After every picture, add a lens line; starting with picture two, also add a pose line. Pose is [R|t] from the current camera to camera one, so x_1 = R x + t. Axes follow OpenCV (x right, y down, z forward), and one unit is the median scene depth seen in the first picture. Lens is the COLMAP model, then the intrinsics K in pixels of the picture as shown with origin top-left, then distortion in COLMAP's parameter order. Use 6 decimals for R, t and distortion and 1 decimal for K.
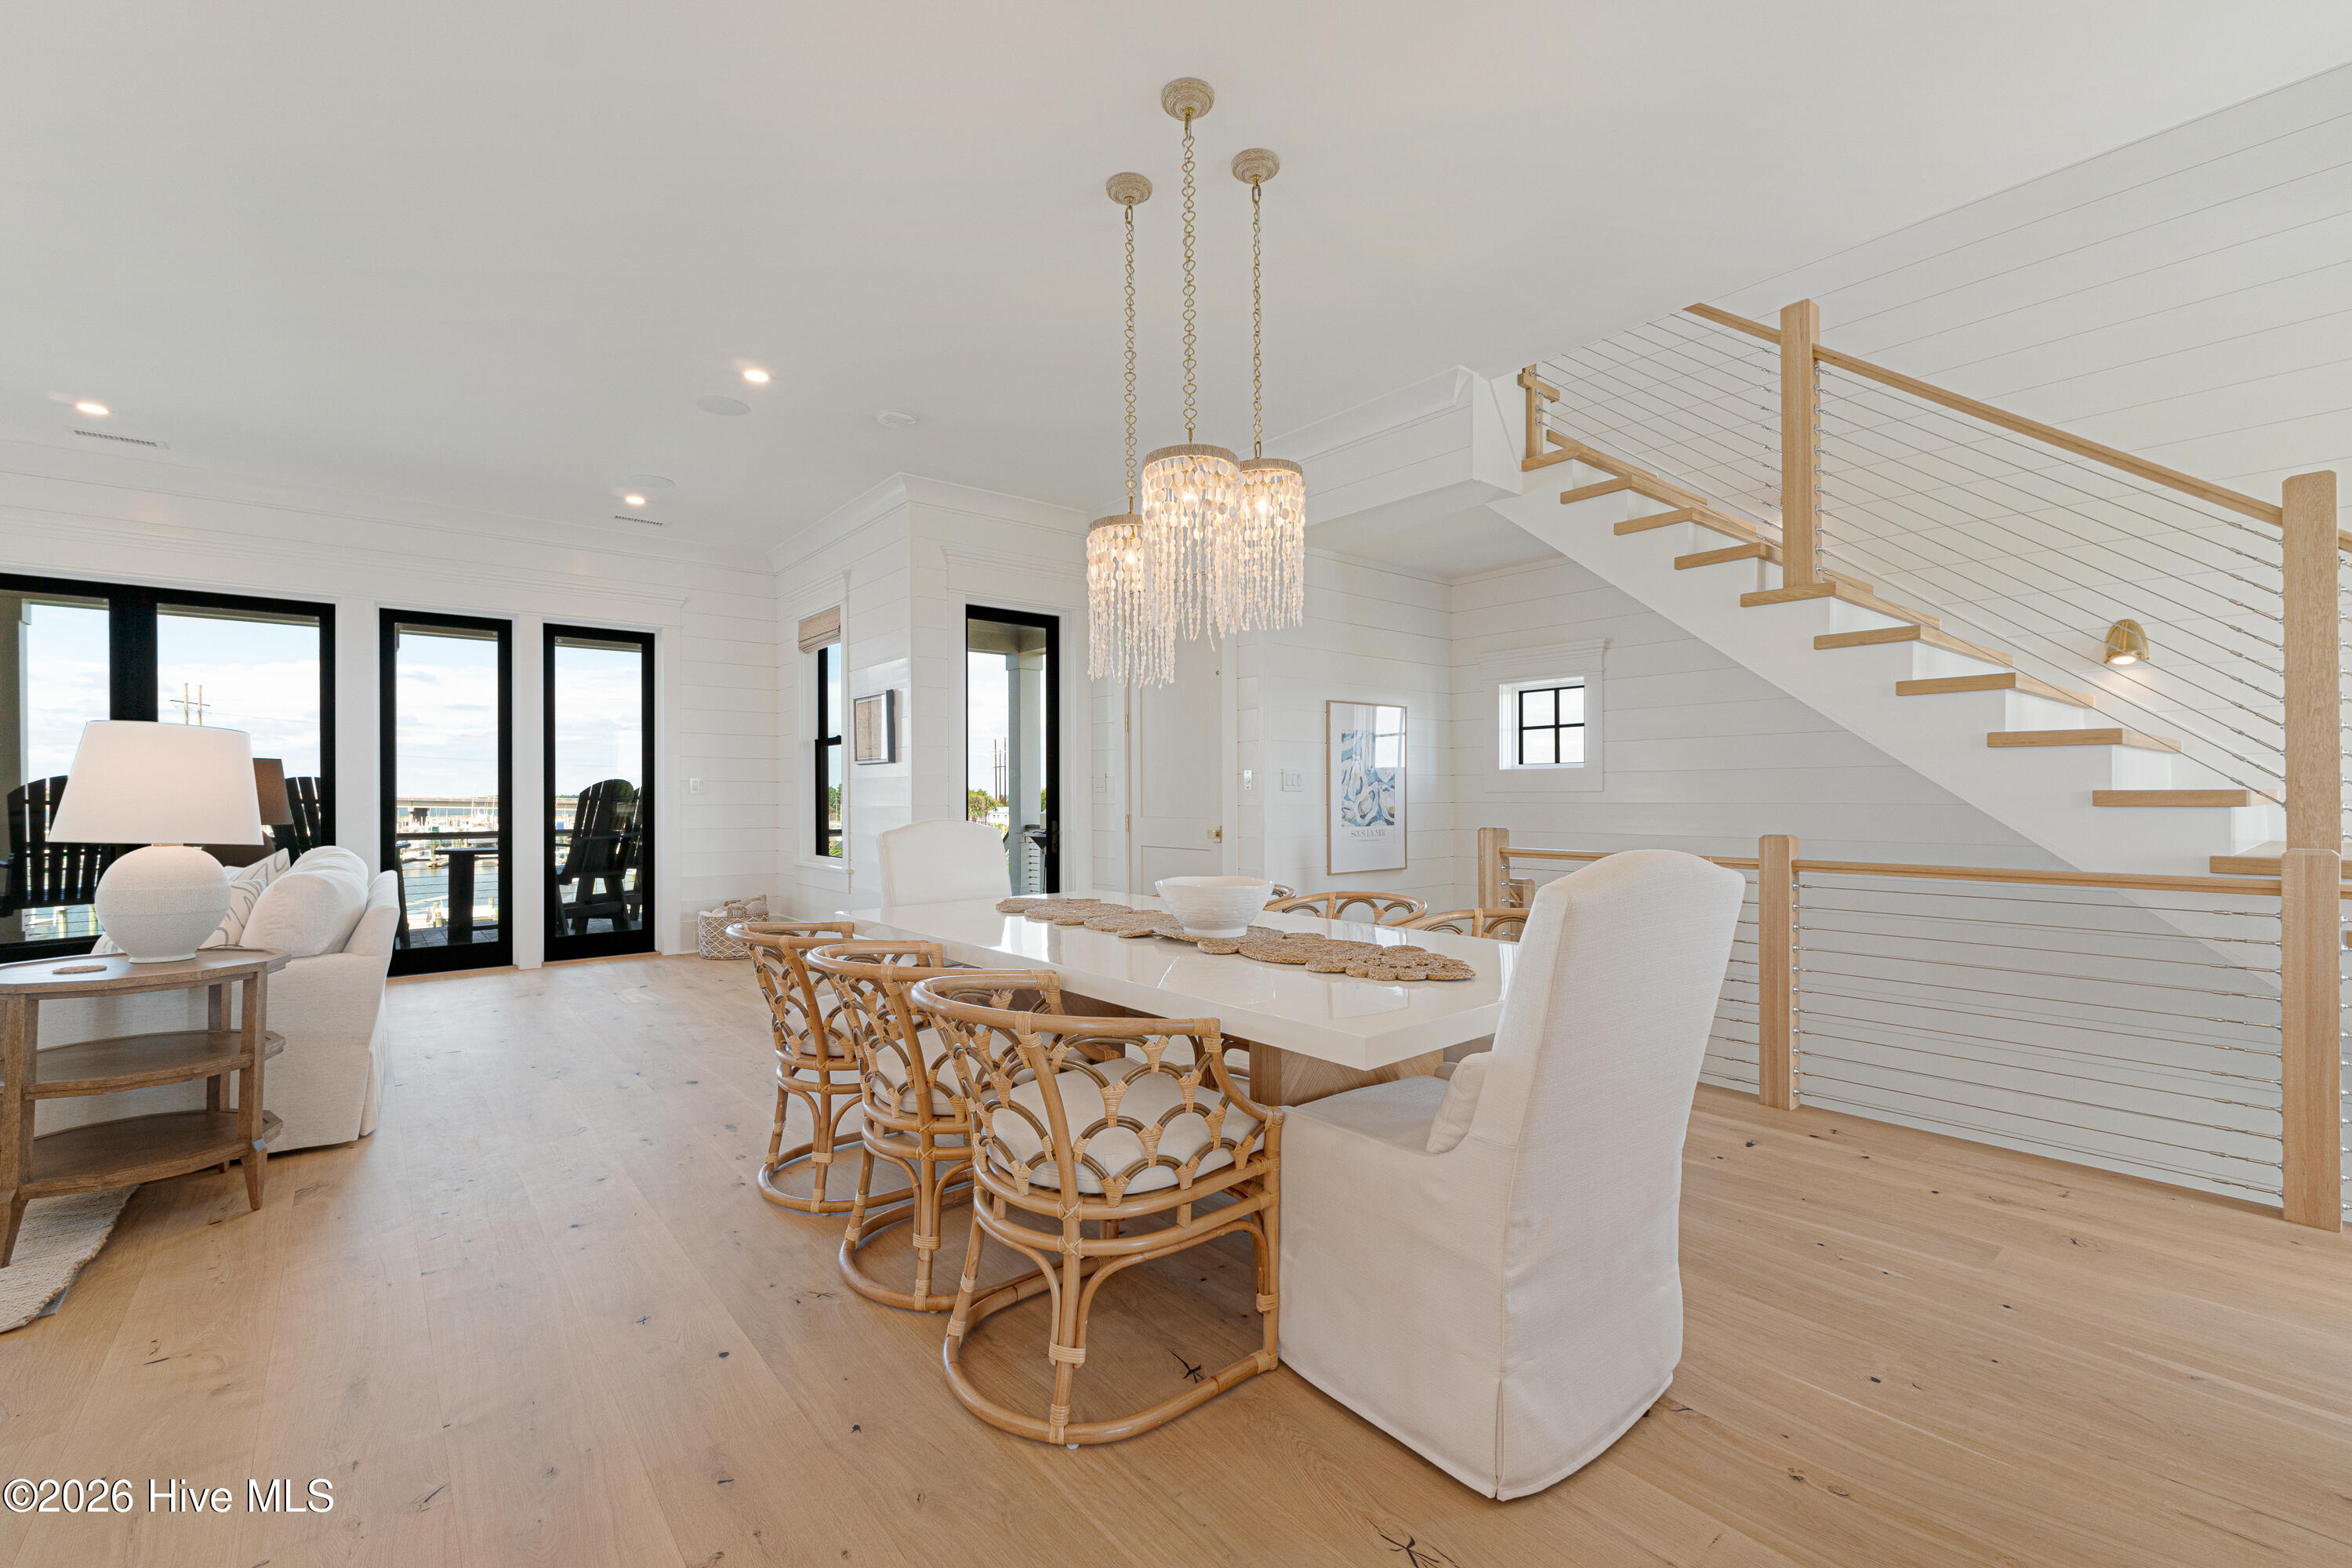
lens RADIAL K [[990.4, 0, 1176.0], [0, 990.4, 784.0], [0, 0, 1]] dist [-0.000059, -0.000006]
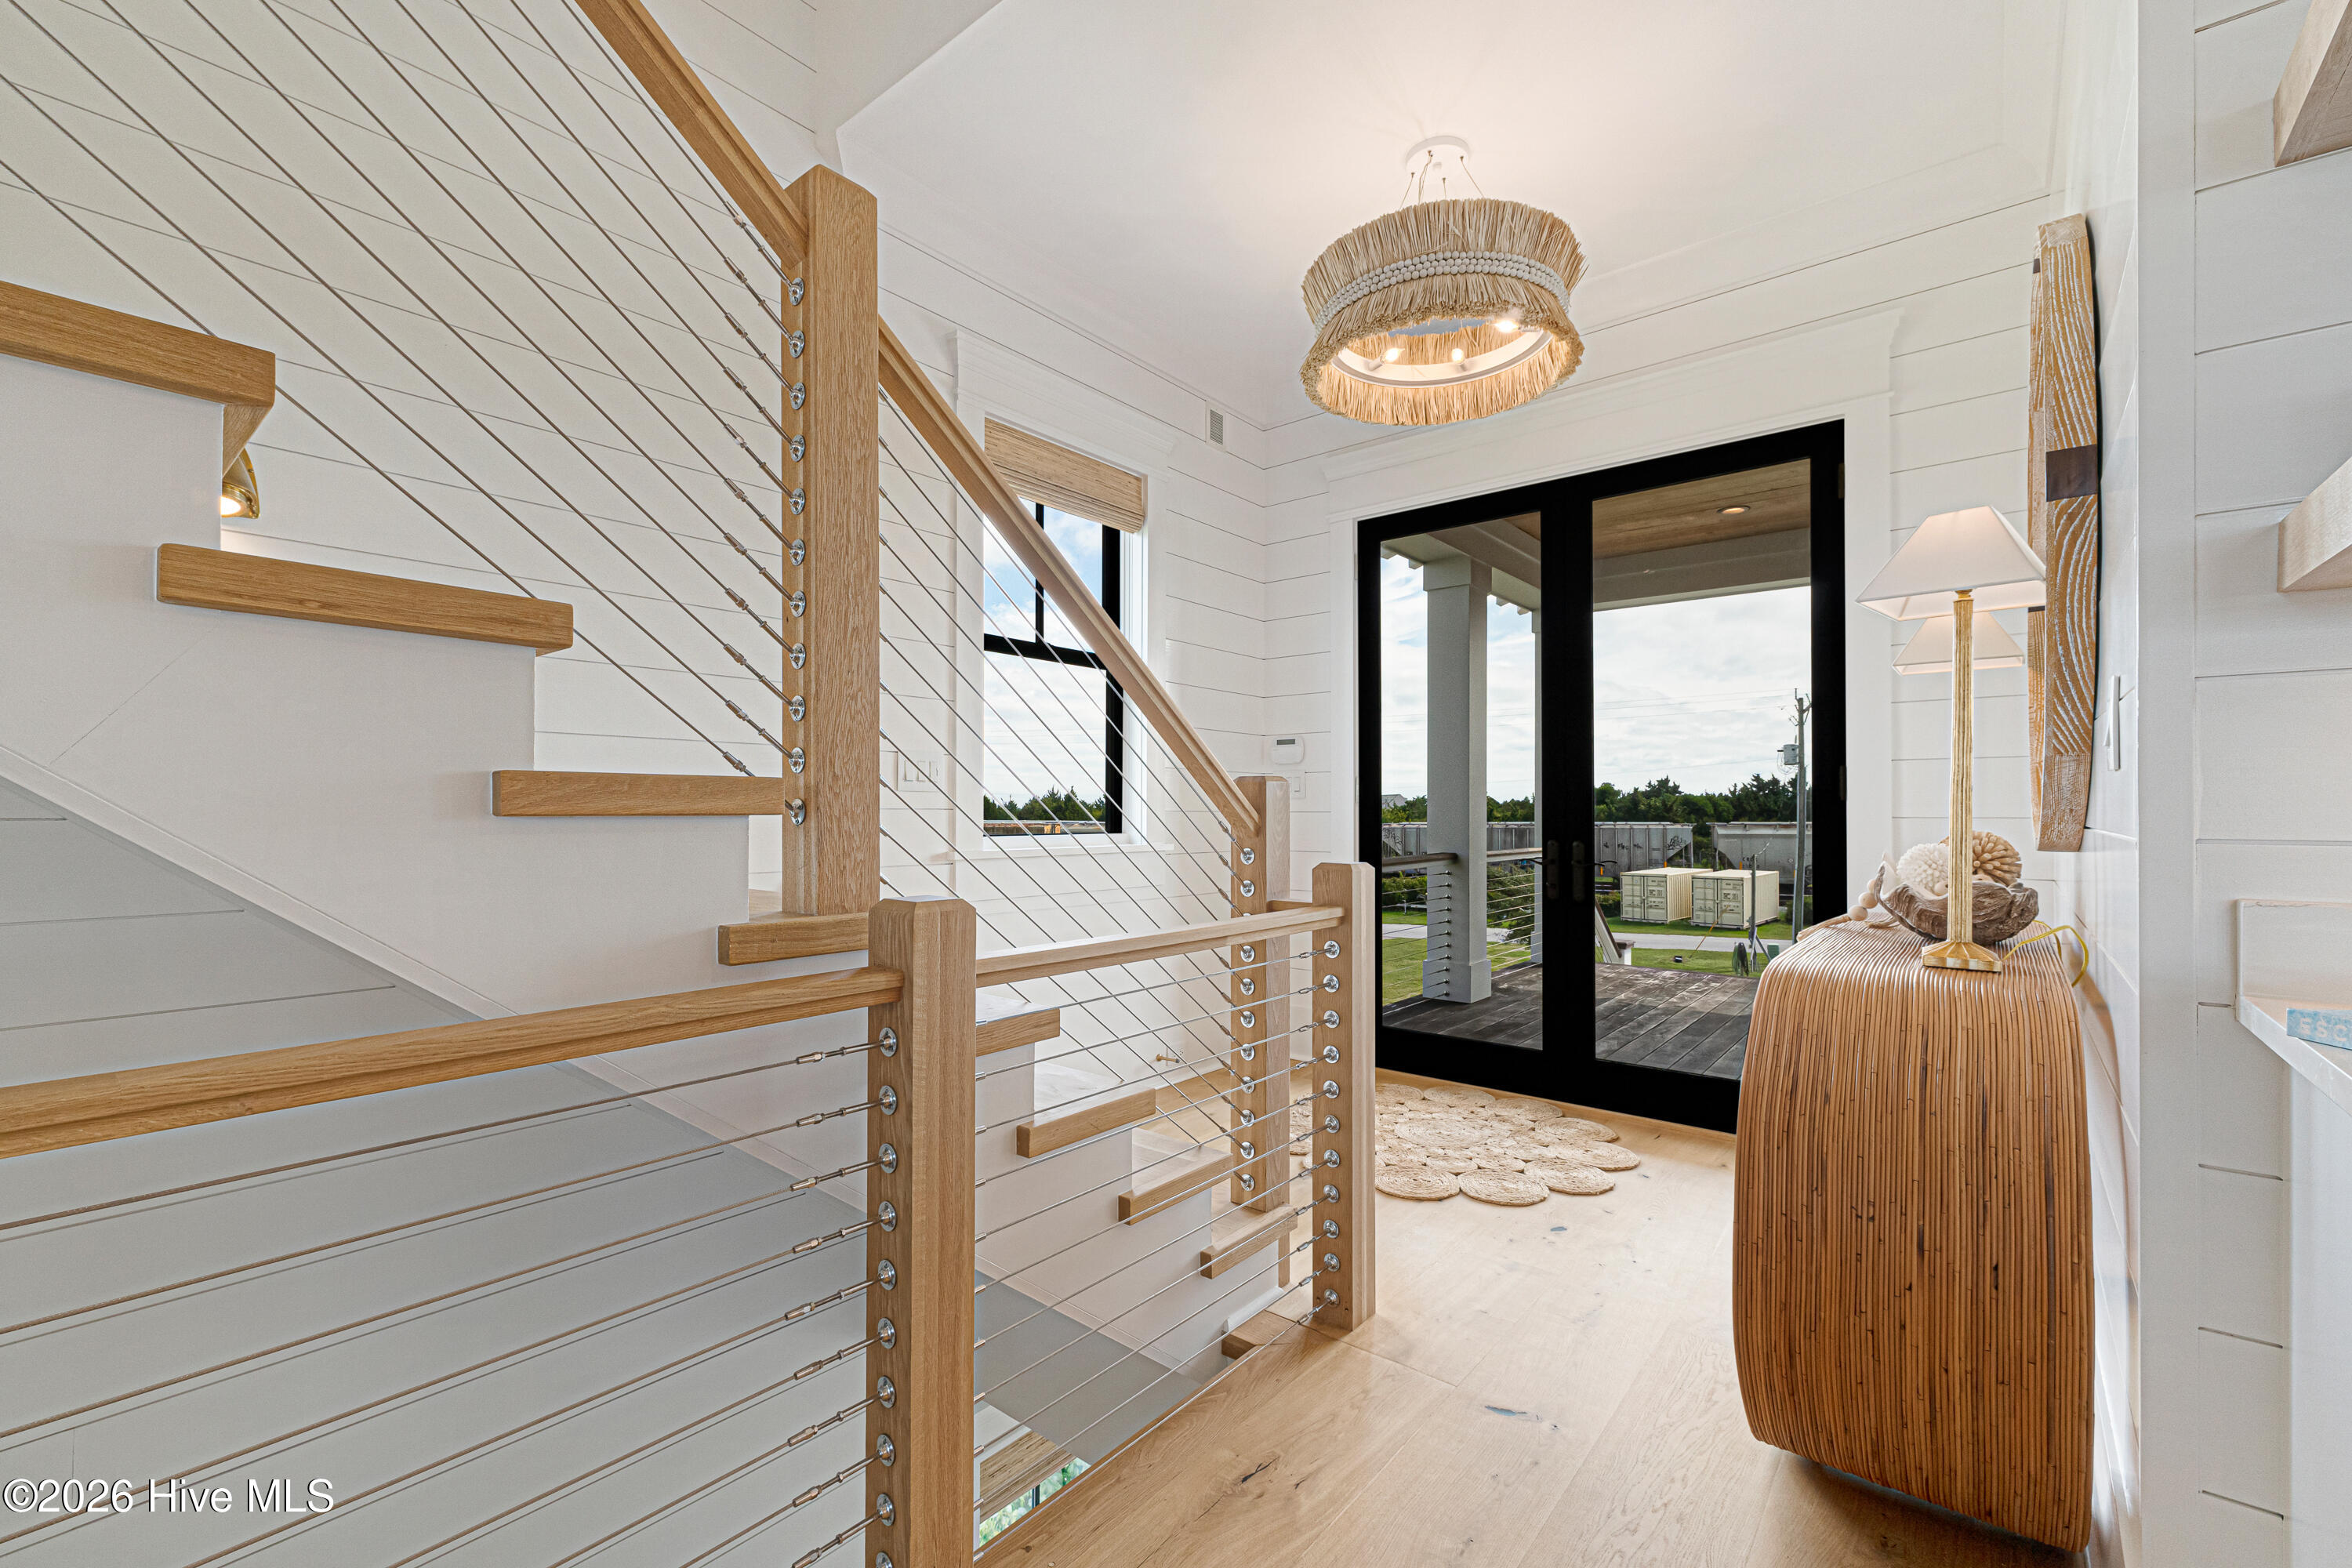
lens RADIAL K [[990.4, 0, 1176.0], [0, 990.4, 784.0], [0, 0, 1]] dist [-0.000059, -0.000006]
pose [[-0.196198, 0.028026, 0.980164, 0.550814], [-0.009696, 0.999487, -0.030520, 0.019590], [-0.980516, -0.015492, -0.195825, 0.852595]]
